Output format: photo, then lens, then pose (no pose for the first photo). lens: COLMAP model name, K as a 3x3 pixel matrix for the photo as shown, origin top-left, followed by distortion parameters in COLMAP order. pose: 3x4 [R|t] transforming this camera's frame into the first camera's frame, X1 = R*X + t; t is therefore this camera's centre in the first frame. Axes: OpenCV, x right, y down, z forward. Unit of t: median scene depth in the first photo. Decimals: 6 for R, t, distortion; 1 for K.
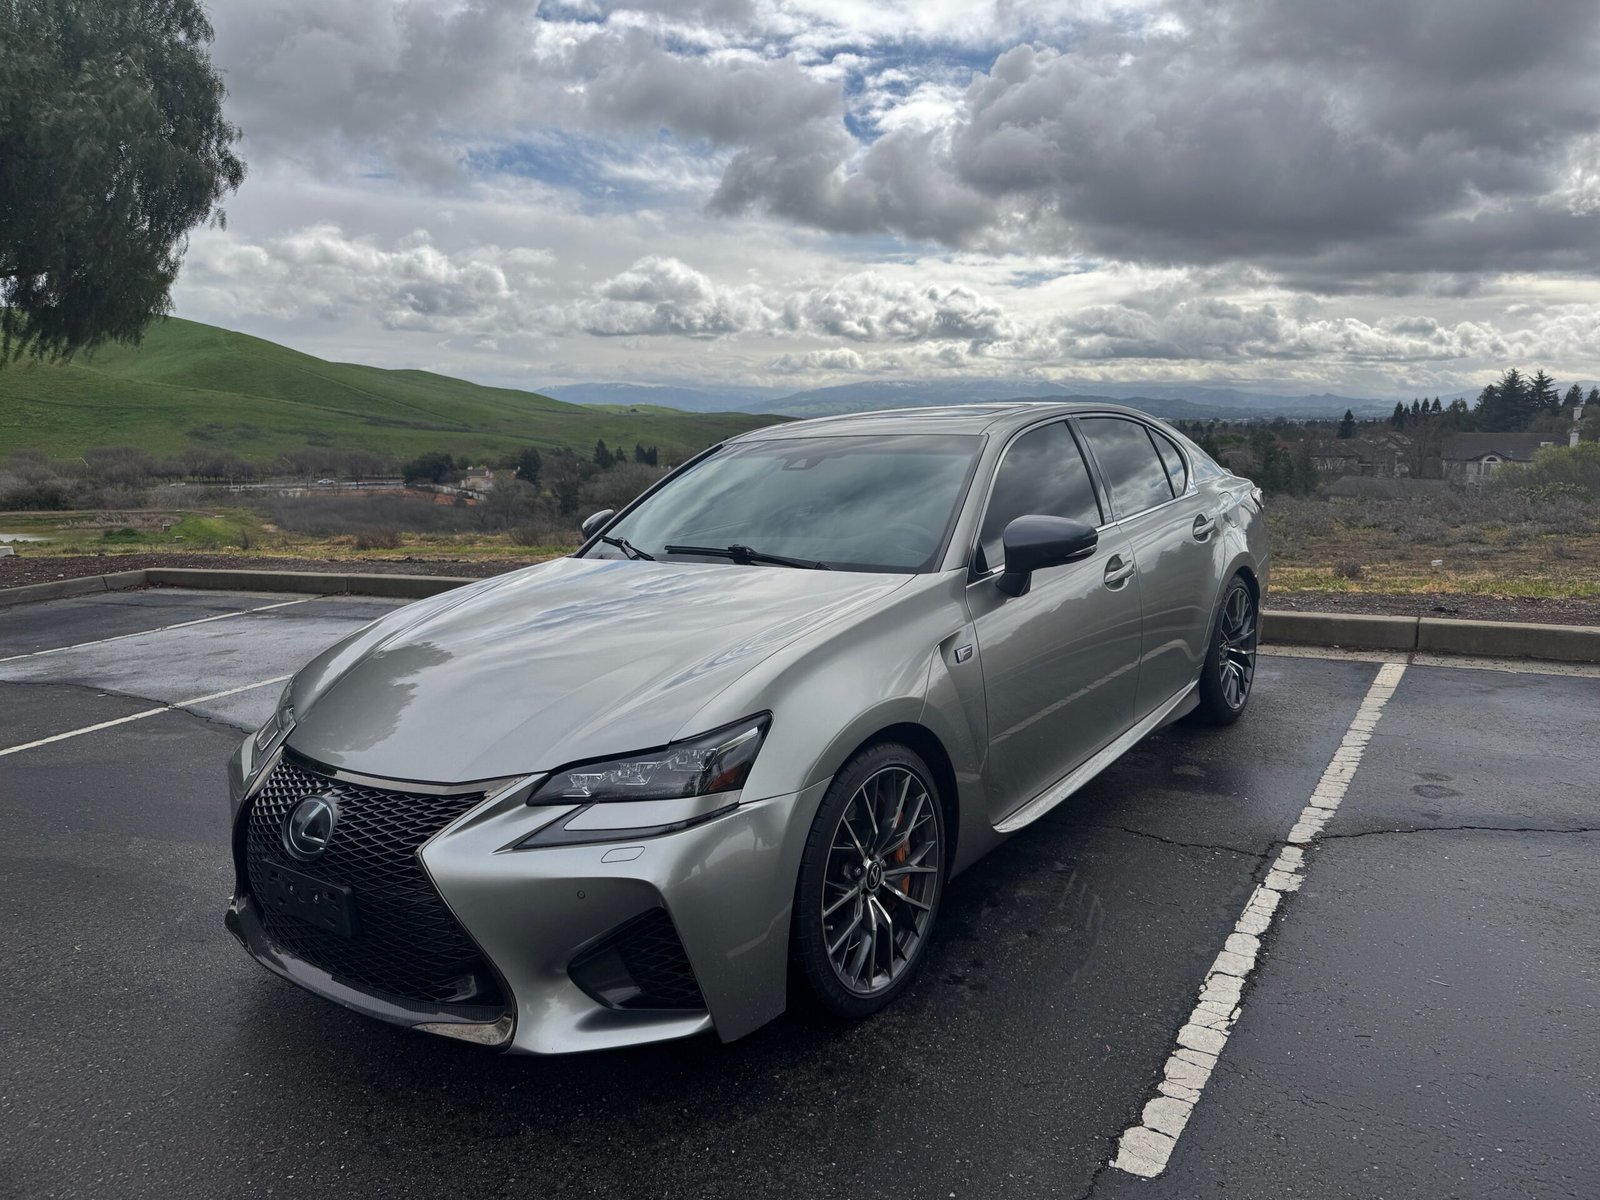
lens RADIAL K [[1103.5, 0, 802.7], [0, 1103.5, 640.9], [0, 0, 1]] dist [0.080522, -0.107871]
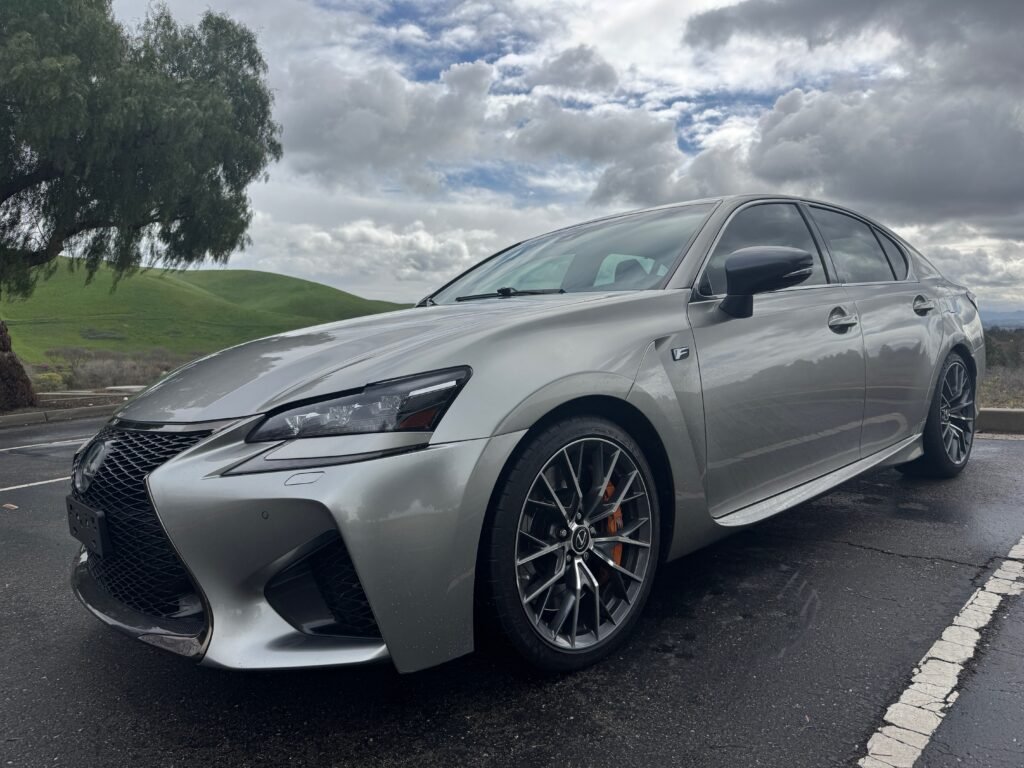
lens RADIAL K [[706.3, 0, 513.7], [0, 706.3, 410.2], [0, 0, 1]] dist [0.080522, -0.107871]
pose [[0.982134, 0.008450, -0.187994, 0.110169], [-0.024733, 0.996122, -0.084435, 0.125515], [0.186552, 0.087576, 0.978534, 0.258825]]
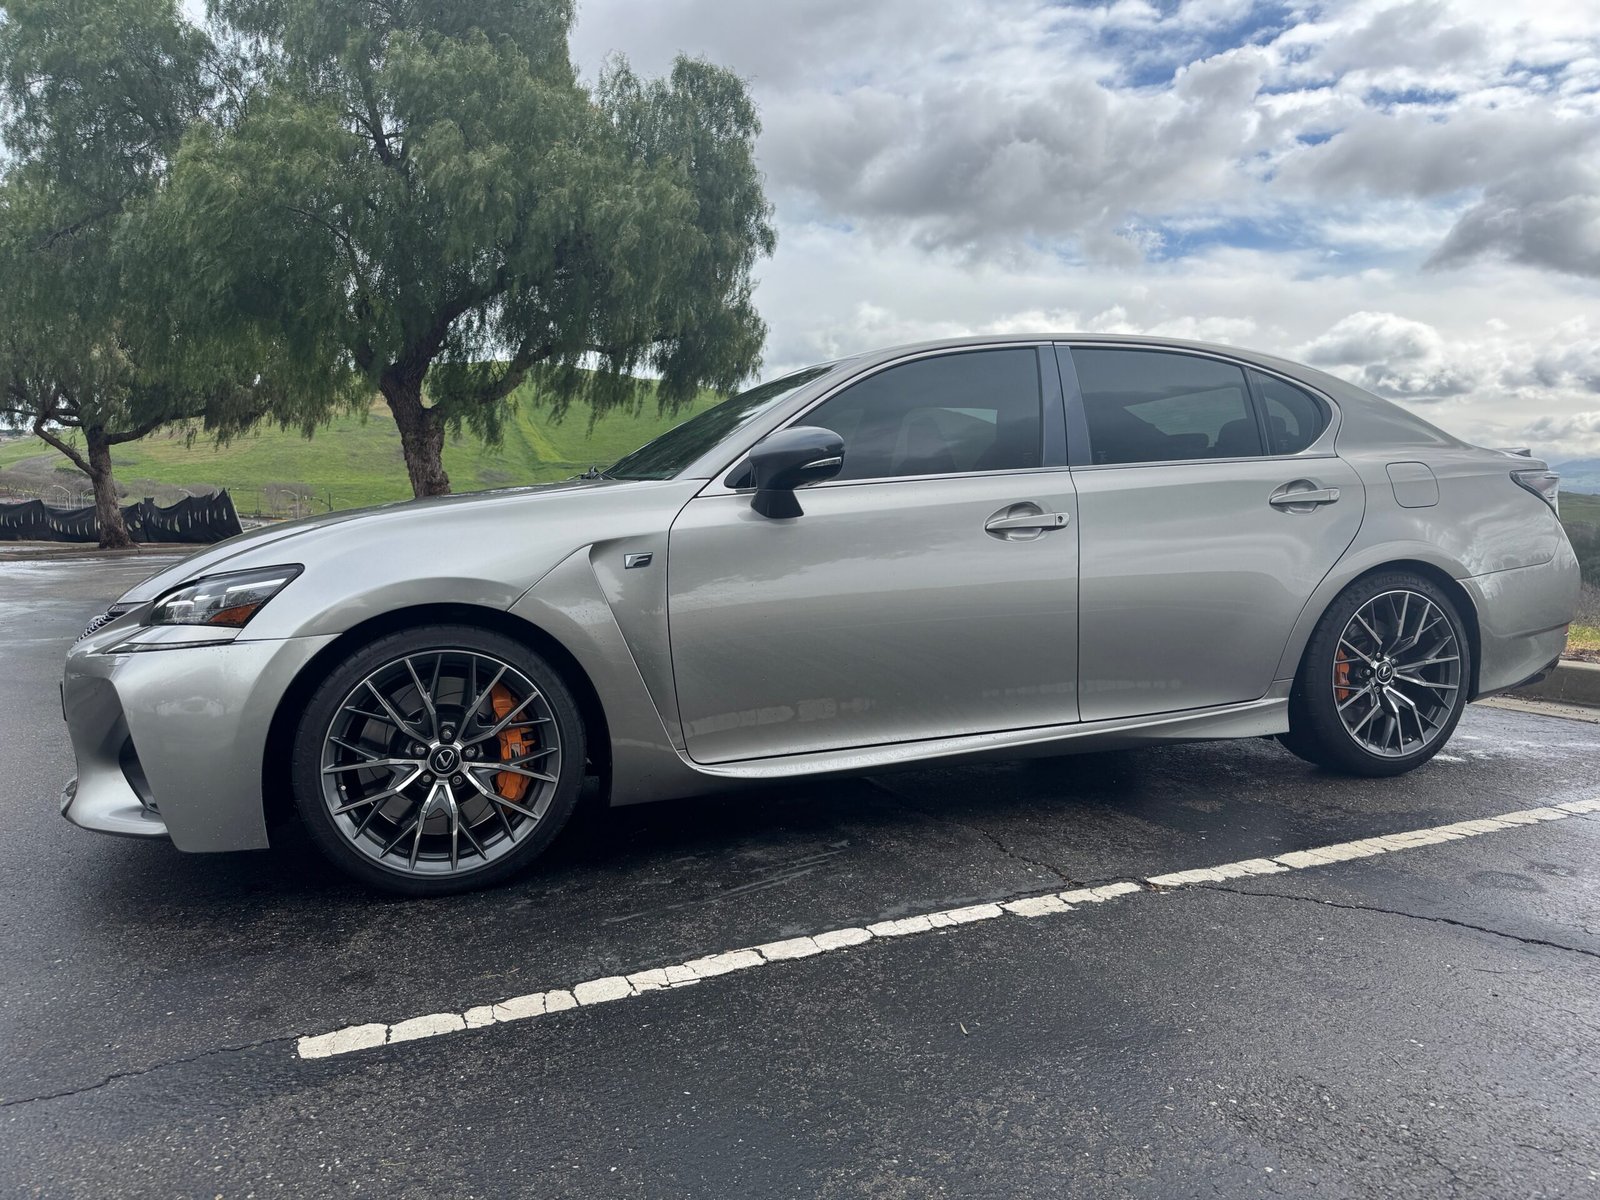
lens RADIAL K [[1115.1, 0, 848.5], [0, 1115.1, 605.6], [0, 0, 1]] dist [0.004486, 0.007193]
pose [[0.844508, 0.071854, -0.530700, 0.753488], [-0.119861, 0.991180, -0.056535, 0.076306], [0.521957, 0.111355, 0.845672, 0.284373]]
